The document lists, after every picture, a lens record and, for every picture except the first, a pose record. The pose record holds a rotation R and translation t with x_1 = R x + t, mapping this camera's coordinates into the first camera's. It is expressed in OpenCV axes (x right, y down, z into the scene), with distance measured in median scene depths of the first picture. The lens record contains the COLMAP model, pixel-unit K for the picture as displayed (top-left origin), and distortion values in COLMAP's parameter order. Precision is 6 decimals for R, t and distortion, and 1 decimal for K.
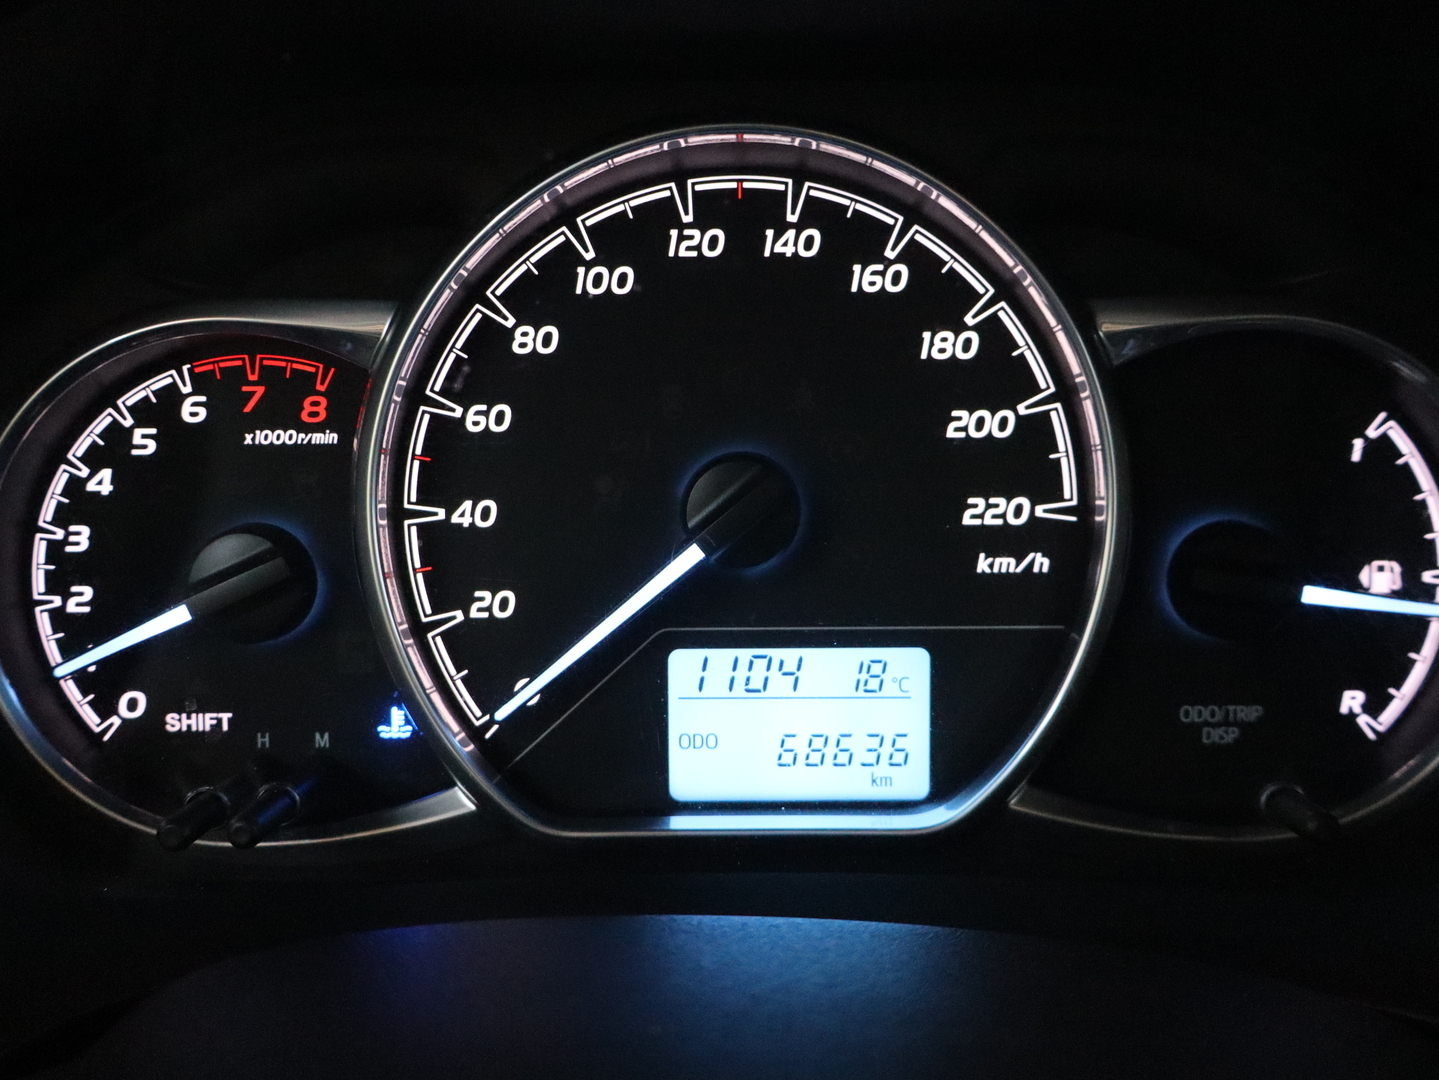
lens RADIAL K [[1372.9, 0, 709.5], [0, 1372.9, 533.2], [0, 0, 1]] dist [0.006044, 0.000000]
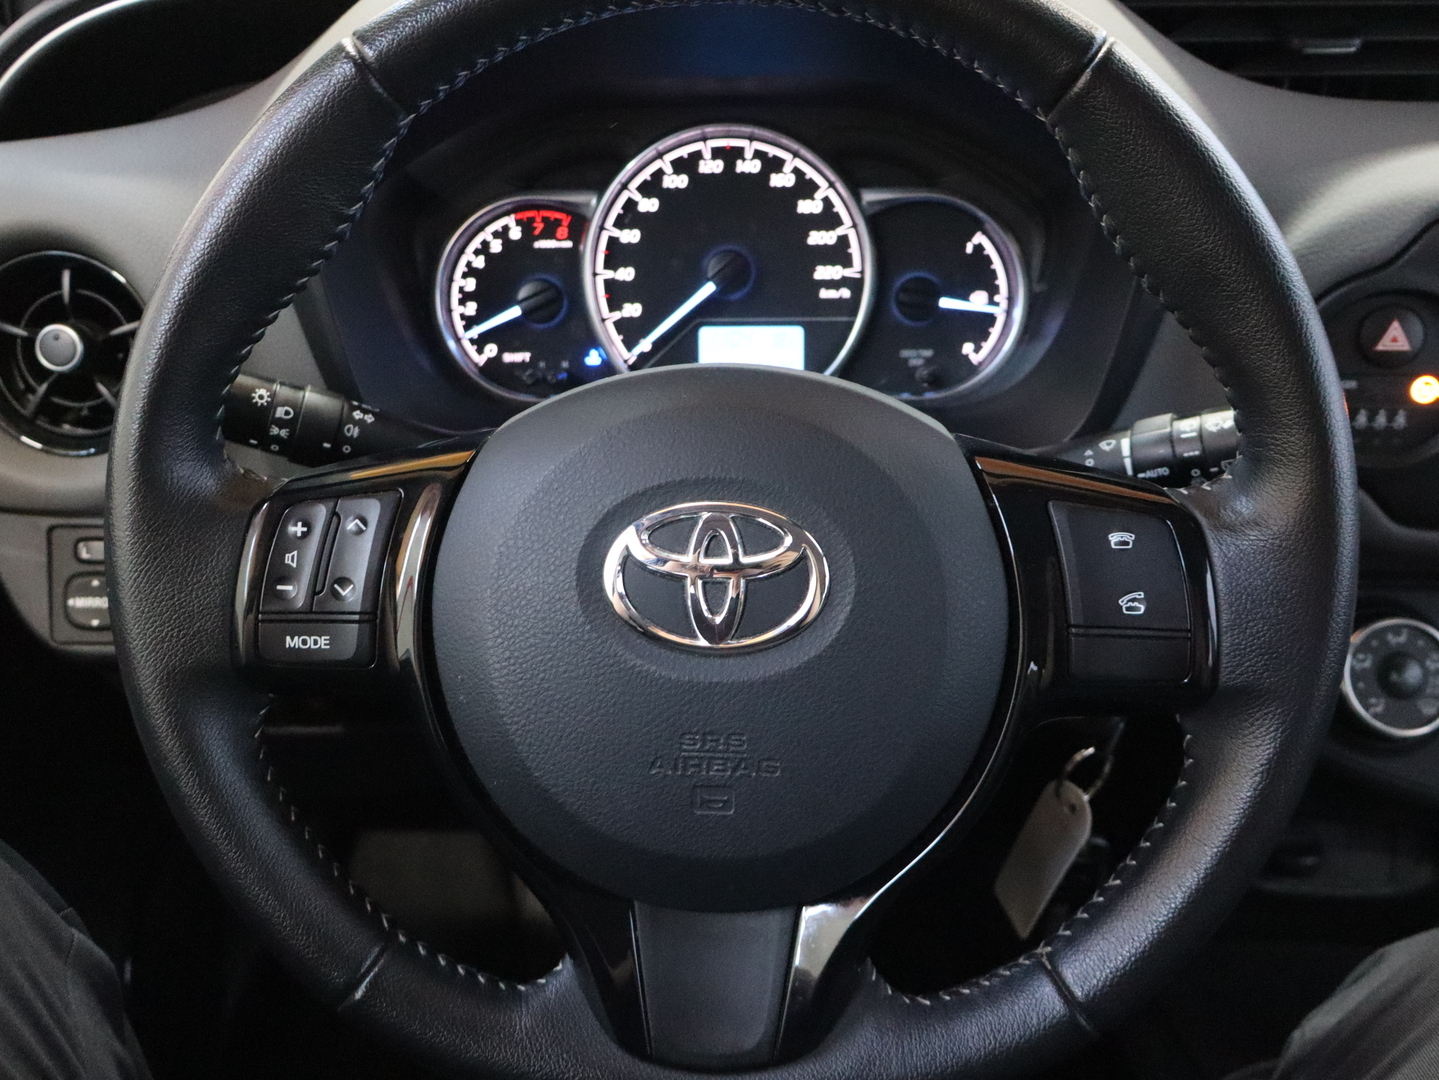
lens RADIAL K [[1372.9, 0, 733.3], [0, 1372.9, 545.3], [0, 0, 1]] dist [0.006044, 0.000000]
pose [[0.999489, 0.005147, -0.031544, 0.115221], [-0.003224, 0.998149, 0.060731, 0.335808], [0.031798, -0.060598, 0.997656, -1.586055]]
